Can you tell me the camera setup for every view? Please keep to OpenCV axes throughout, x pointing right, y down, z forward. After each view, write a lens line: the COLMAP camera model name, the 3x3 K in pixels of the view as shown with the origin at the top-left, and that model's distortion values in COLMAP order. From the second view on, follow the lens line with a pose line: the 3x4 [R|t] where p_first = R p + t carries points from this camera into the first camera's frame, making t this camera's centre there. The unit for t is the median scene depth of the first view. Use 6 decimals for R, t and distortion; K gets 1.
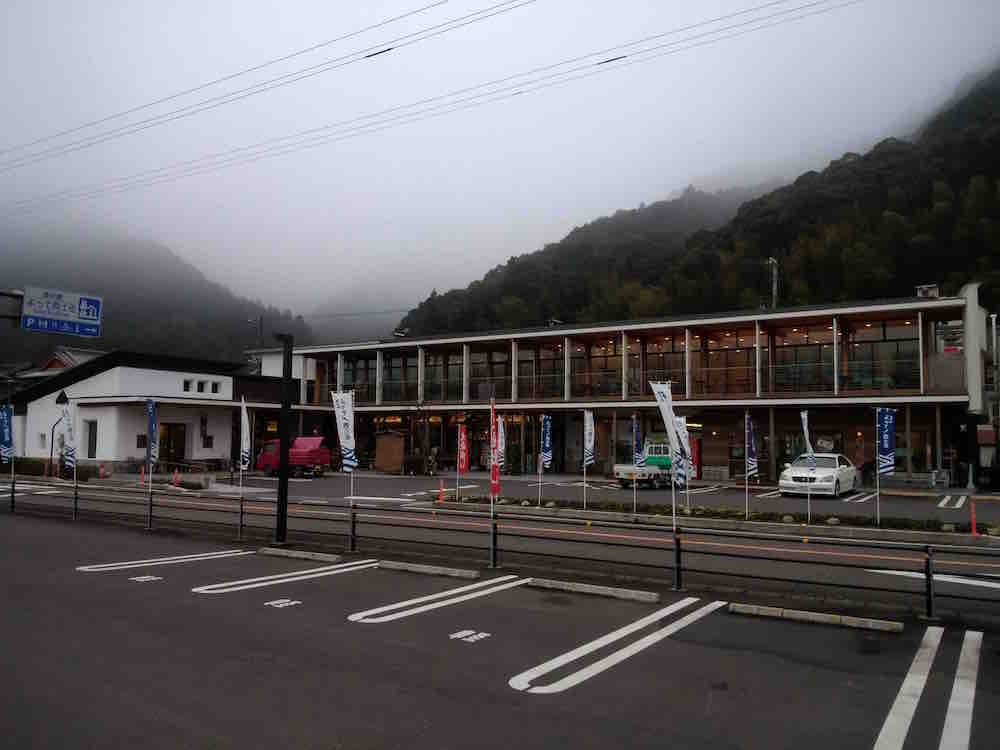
lens RADIAL K [[780.1, 0, 500.0], [0, 780.1, 375.0], [0, 0, 1]] dist [0.065948, -0.114034]
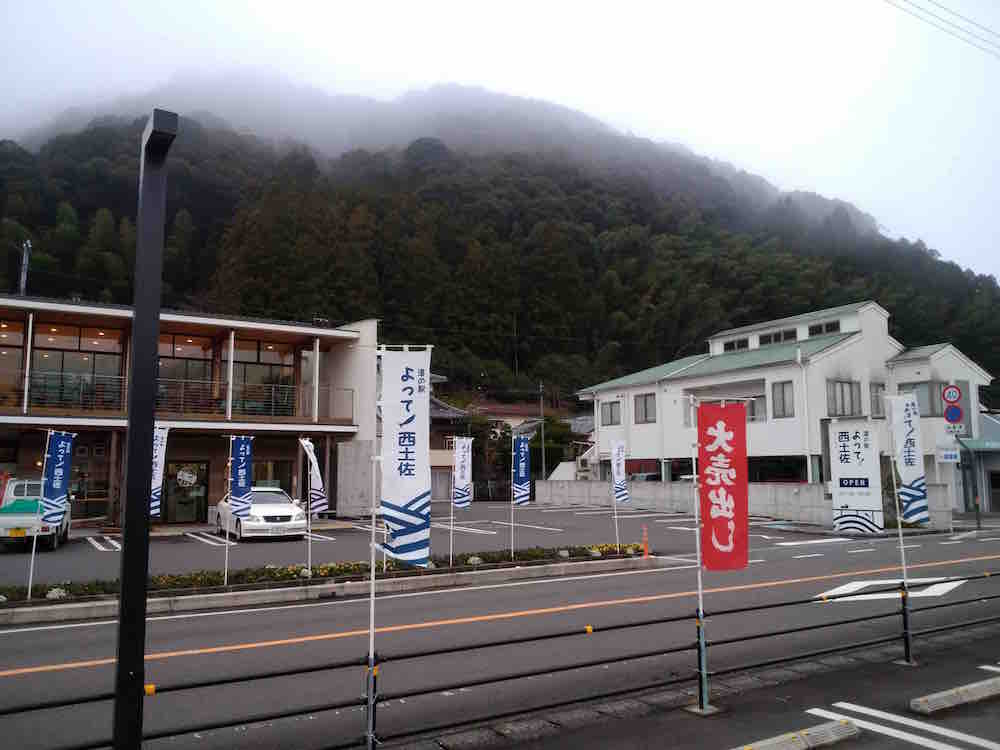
lens RADIAL K [[780.1, 0, 500.0], [0, 780.1, 375.0], [0, 0, 1]] dist [0.065948, -0.114034]
pose [[0.410658, 0.108640, 0.905294, -0.186797], [-0.070444, 0.993689, -0.087293, 0.025047], [-0.909064, -0.027925, 0.415719, 0.291654]]
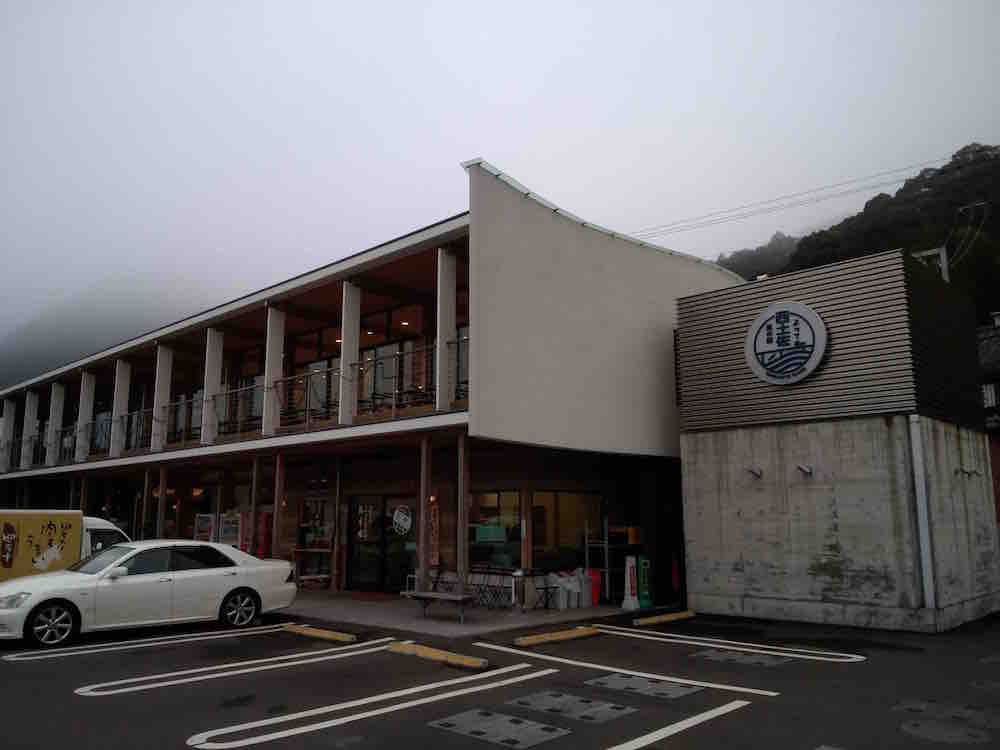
lens RADIAL K [[780.1, 0, 500.0], [0, 780.1, 375.0], [0, 0, 1]] dist [0.065948, -0.114034]
pose [[0.981430, -0.045543, -0.186336, 0.499705], [0.026658, 0.994363, -0.102626, 0.038754], [0.189960, 0.095753, 0.977111, 0.397128]]
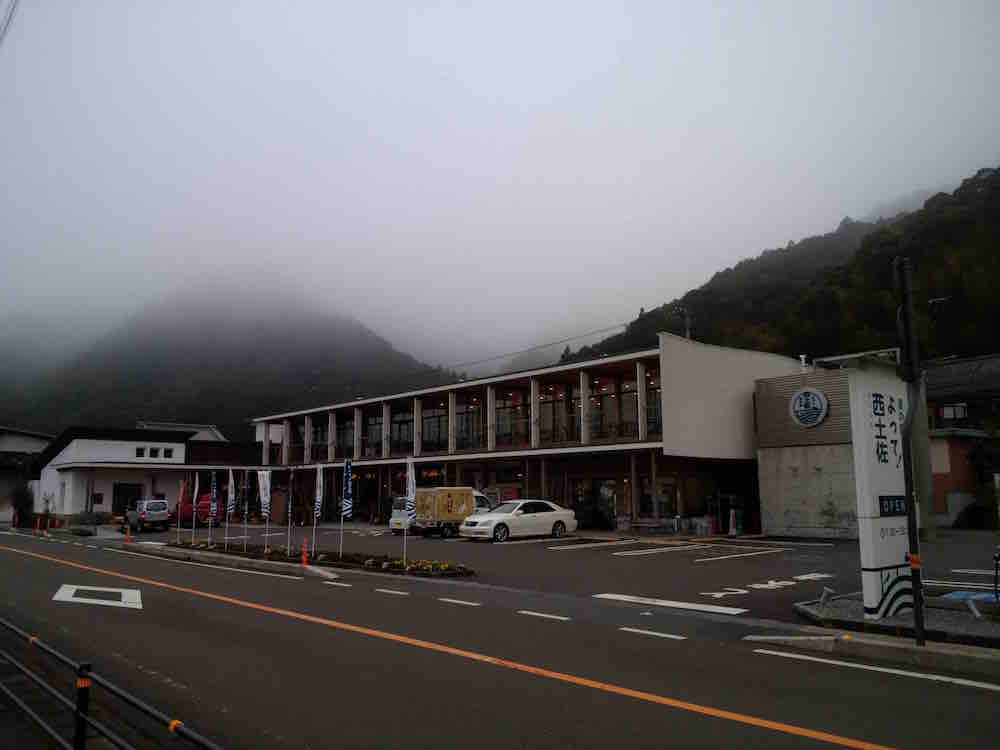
lens RADIAL K [[780.1, 0, 500.0], [0, 780.1, 375.0], [0, 0, 1]] dist [0.065948, -0.114034]
pose [[0.961520, -0.056101, -0.268946, 0.481439], [0.037608, 0.996591, -0.073431, 0.004403], [0.272149, 0.060491, 0.960352, -0.037529]]
